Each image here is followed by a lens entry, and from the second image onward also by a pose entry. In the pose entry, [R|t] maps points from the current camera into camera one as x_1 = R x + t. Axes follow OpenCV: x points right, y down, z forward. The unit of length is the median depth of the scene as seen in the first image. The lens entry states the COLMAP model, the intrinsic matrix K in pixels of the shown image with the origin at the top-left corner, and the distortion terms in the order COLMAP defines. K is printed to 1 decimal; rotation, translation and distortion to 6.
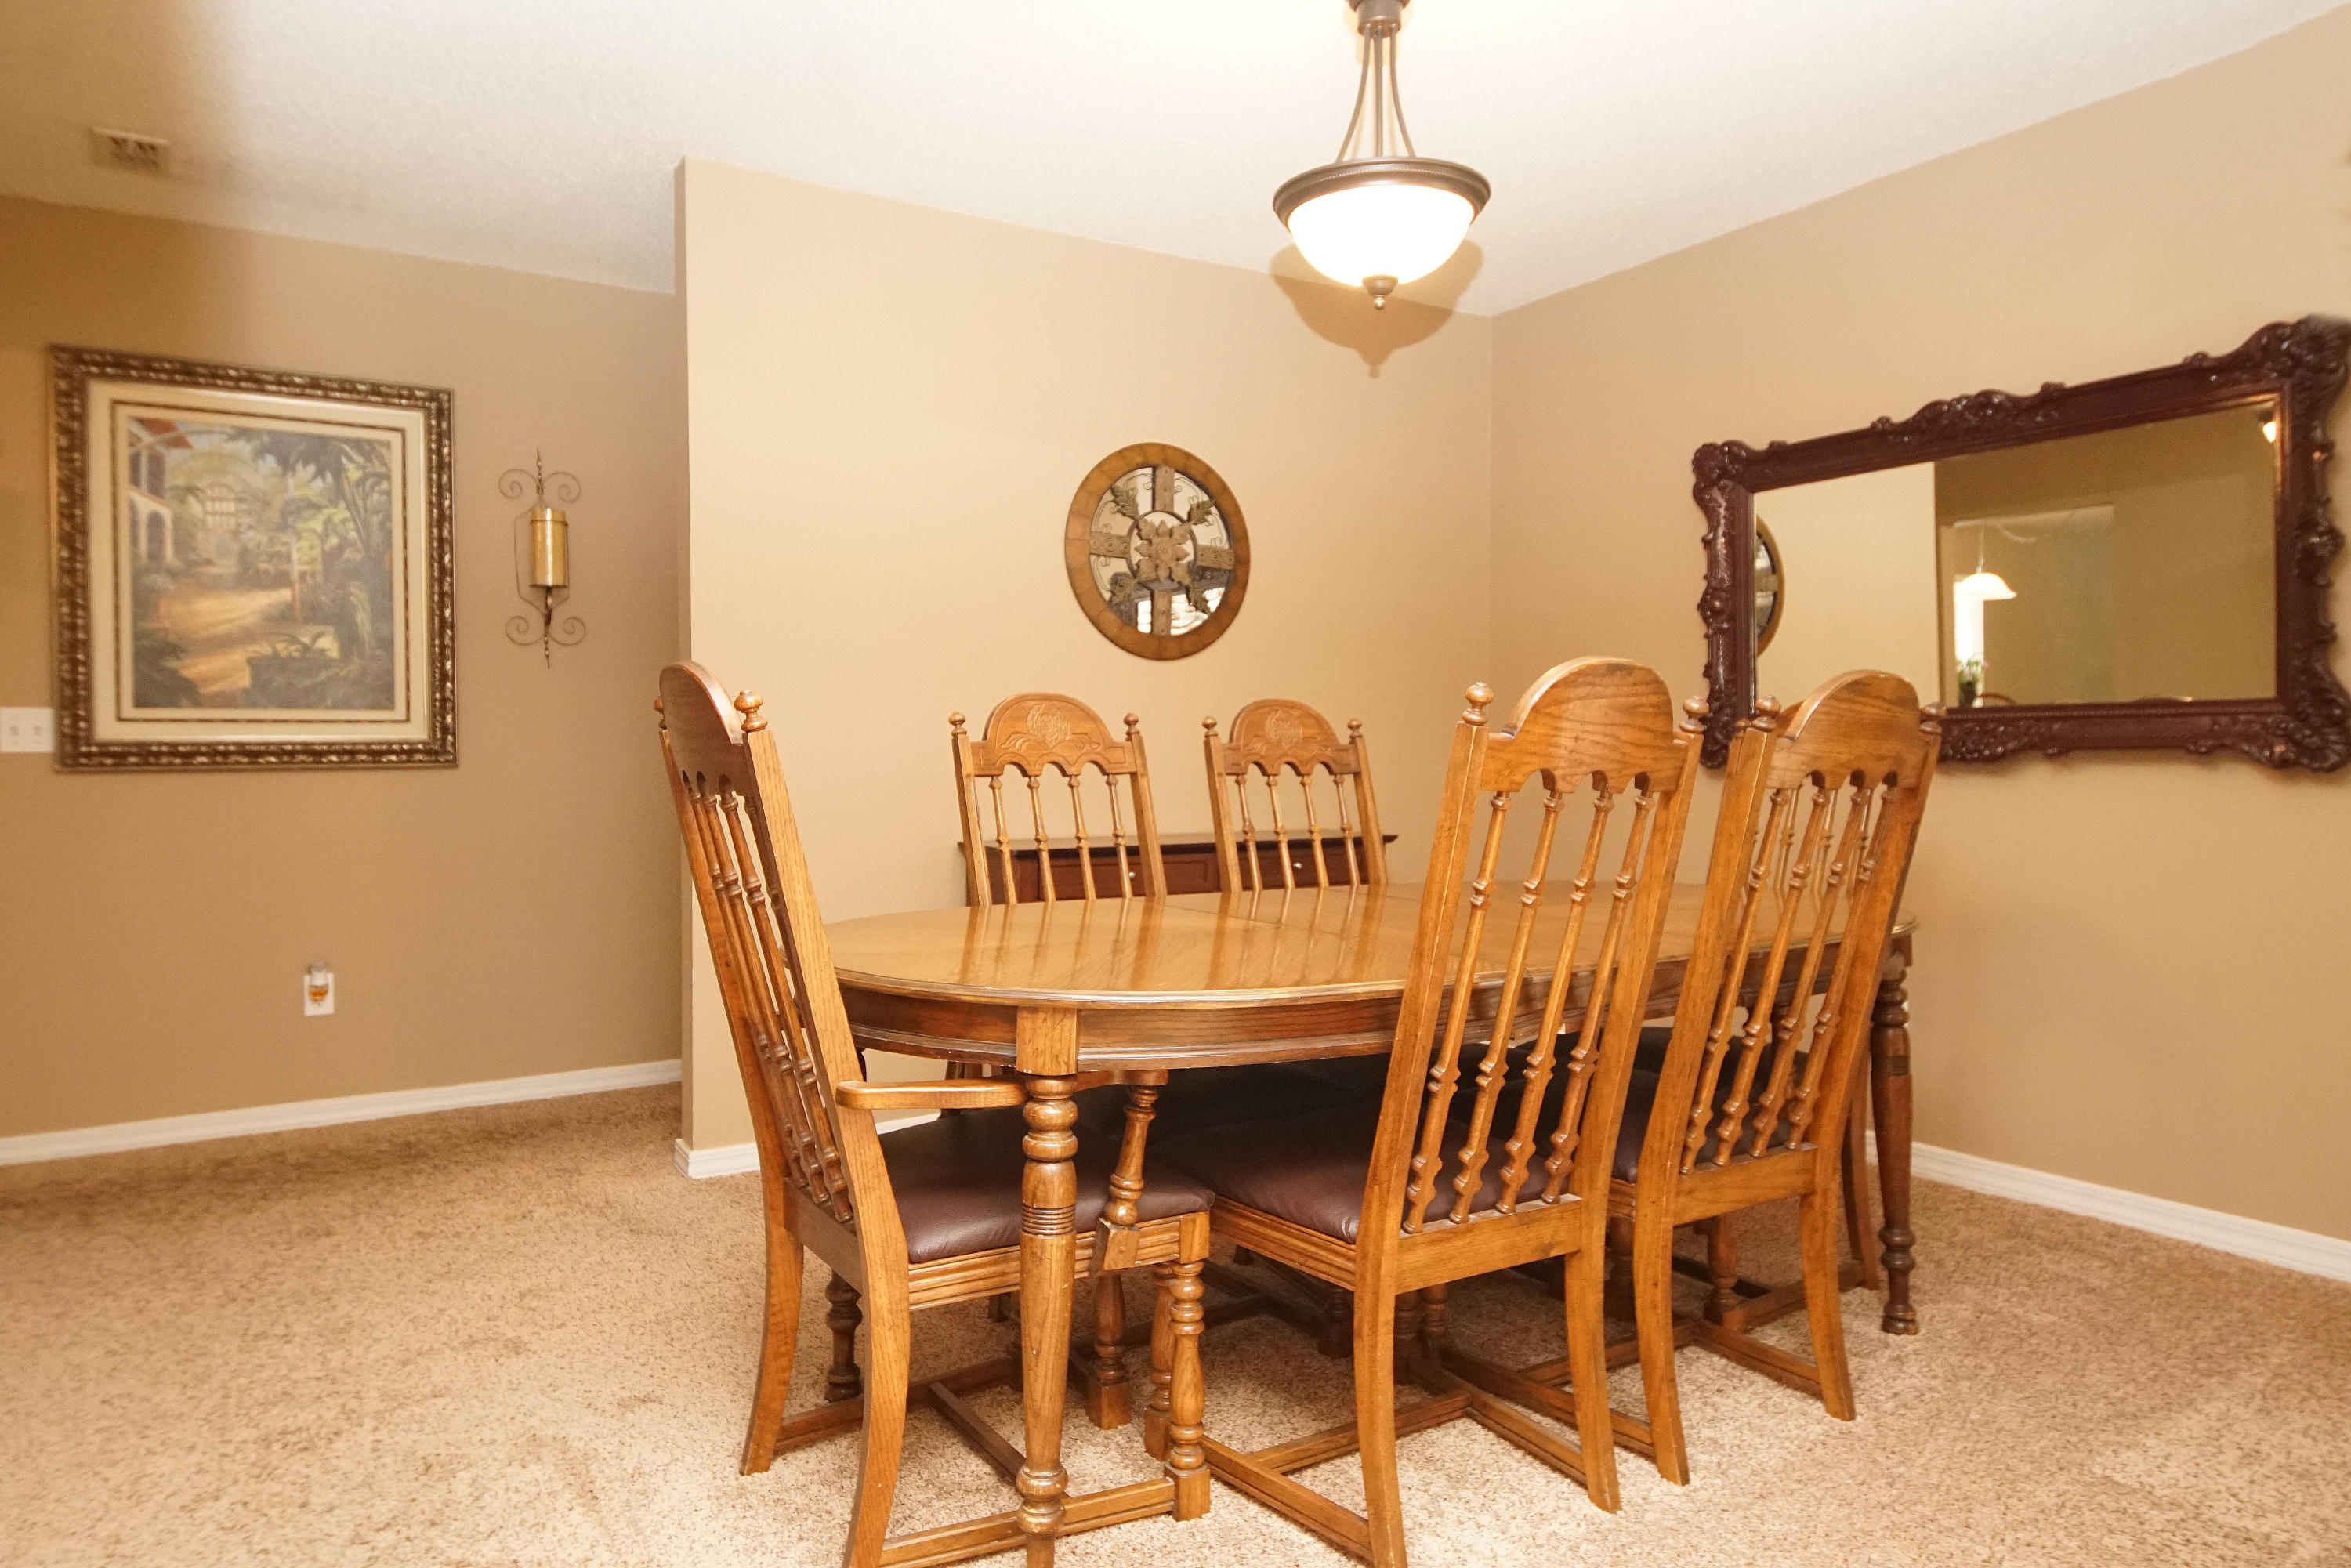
lens RADIAL K [[1483.7, 0, 1155.8], [0, 1483.7, 765.5], [0, 0, 1]] dist [0.049239, -0.050042]
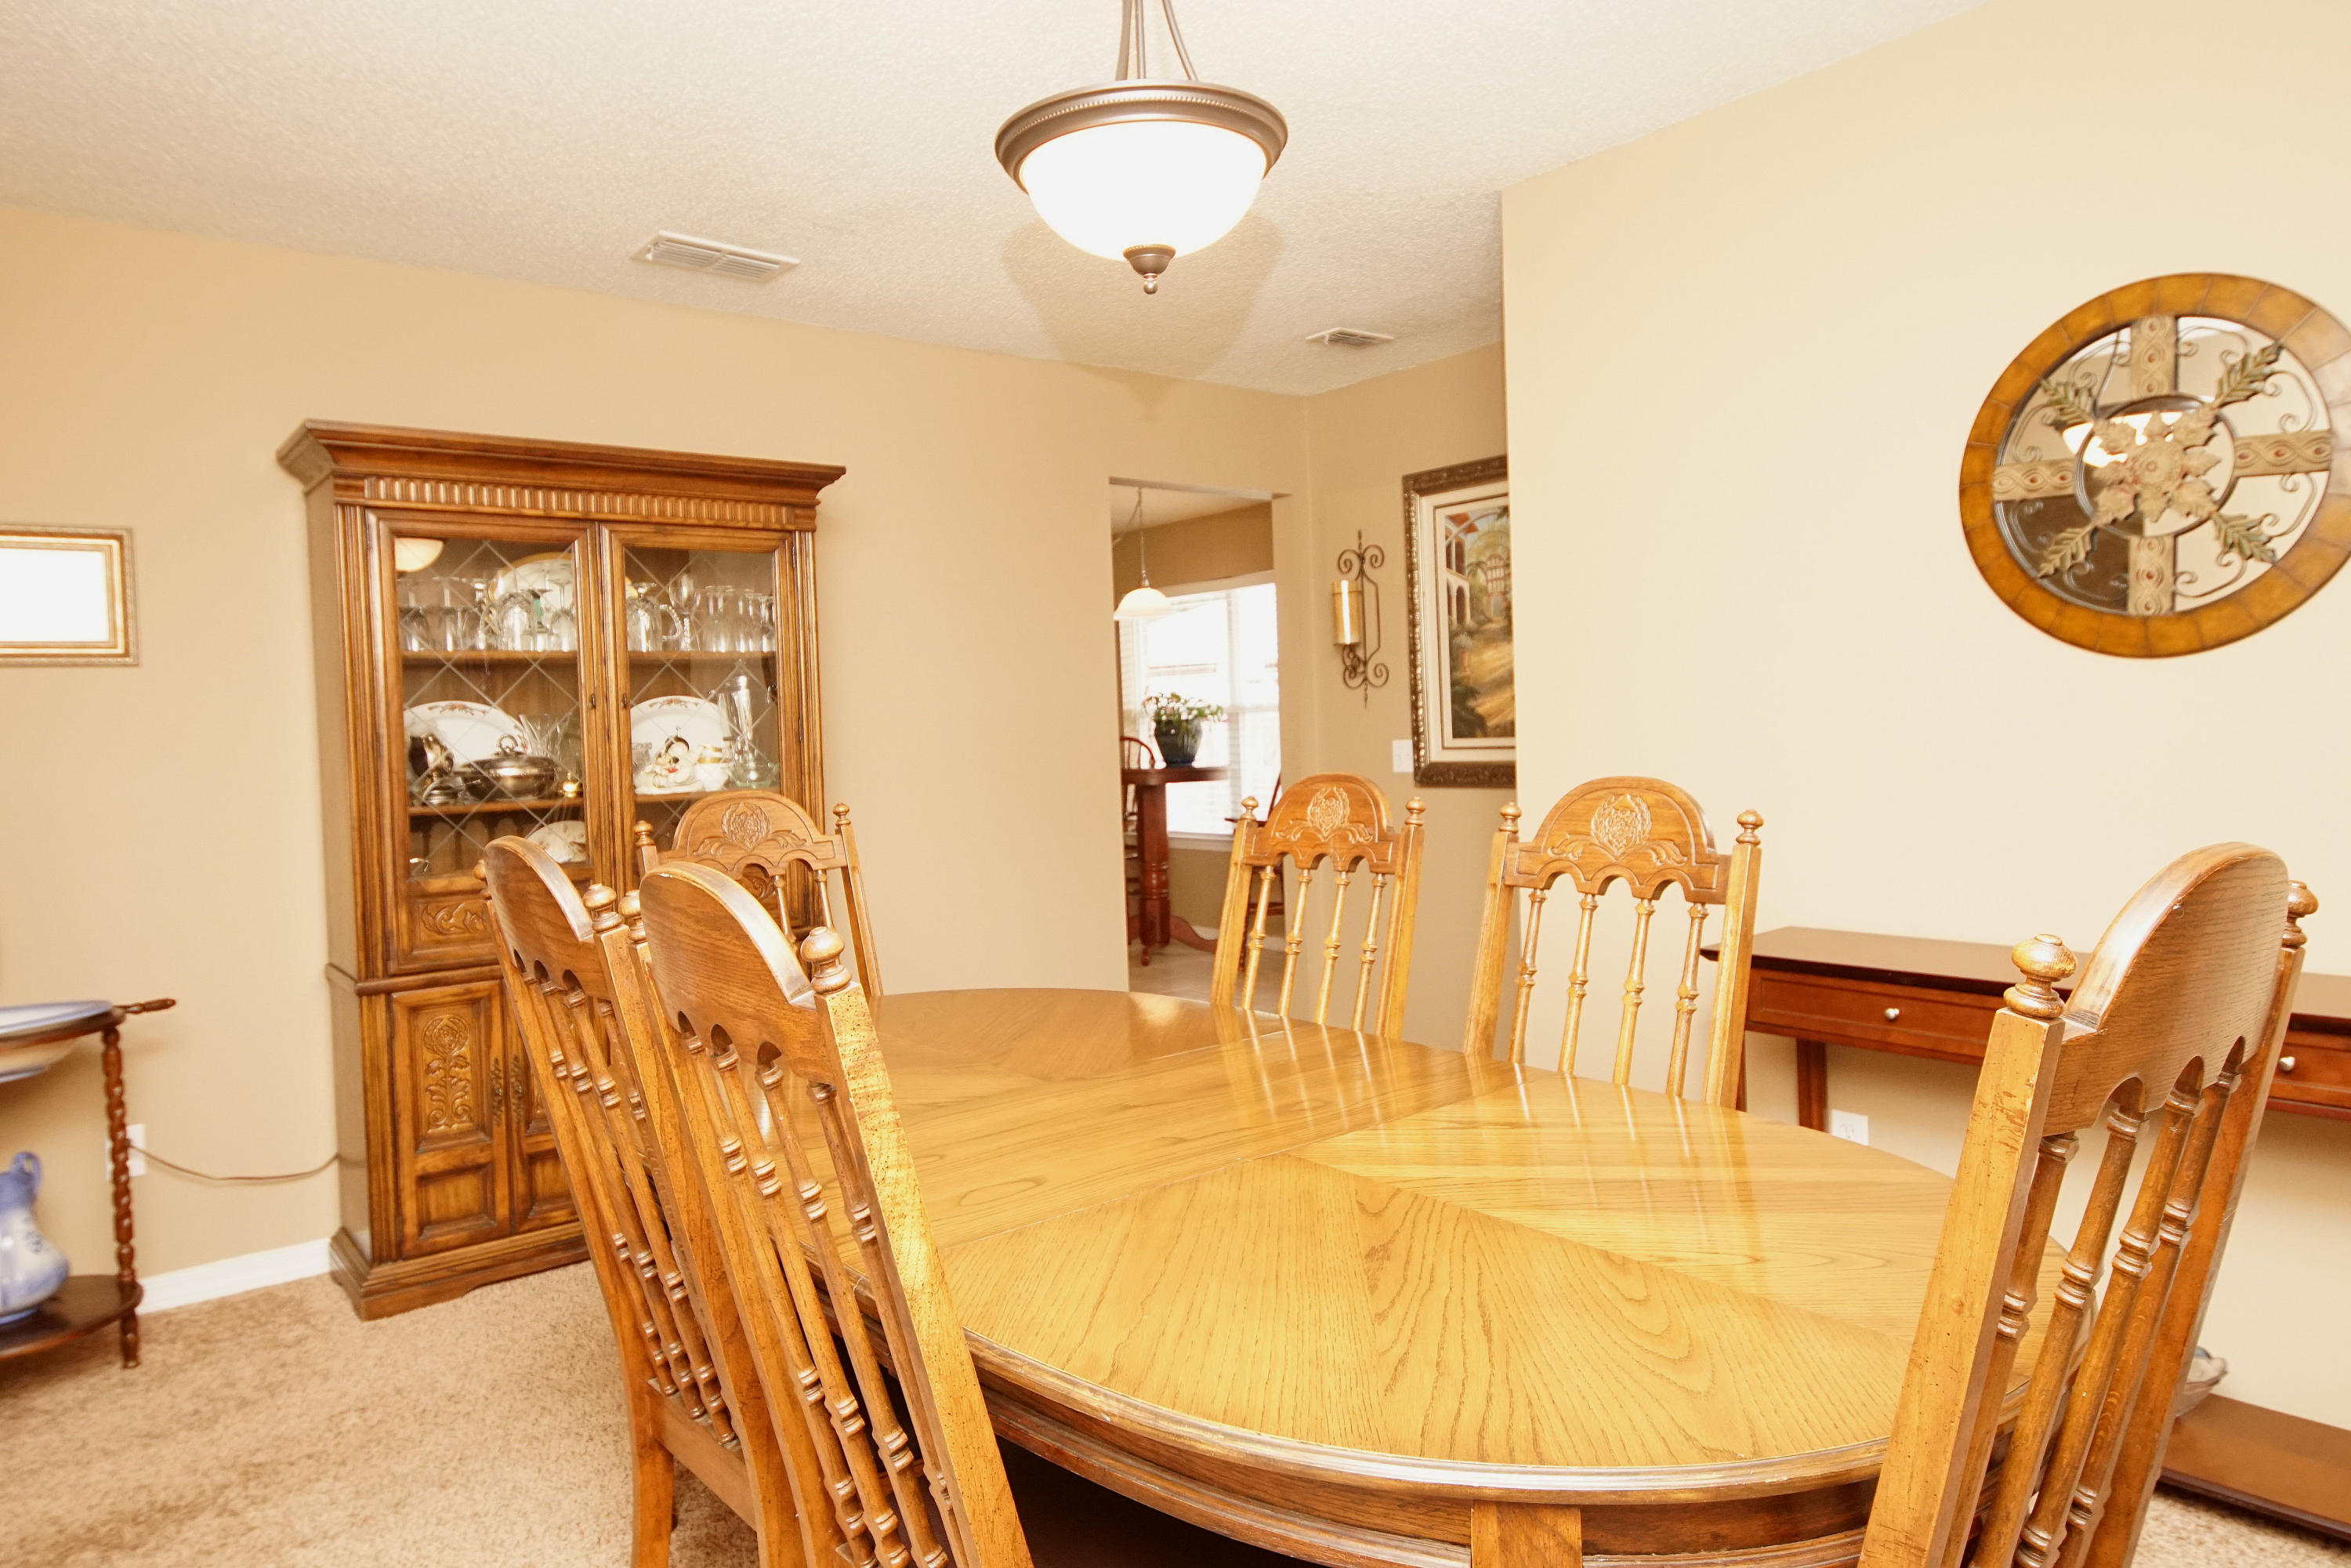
lens RADIAL K [[1483.7, 0, 1155.8], [0, 1483.7, 765.5], [0, 0, 1]] dist [0.049239, -0.050042]
pose [[0.168775, 0.018376, -0.985483, 0.545113], [0.012192, 0.999711, 0.020729, -0.044572], [0.985579, -0.015514, 0.168502, 0.522525]]
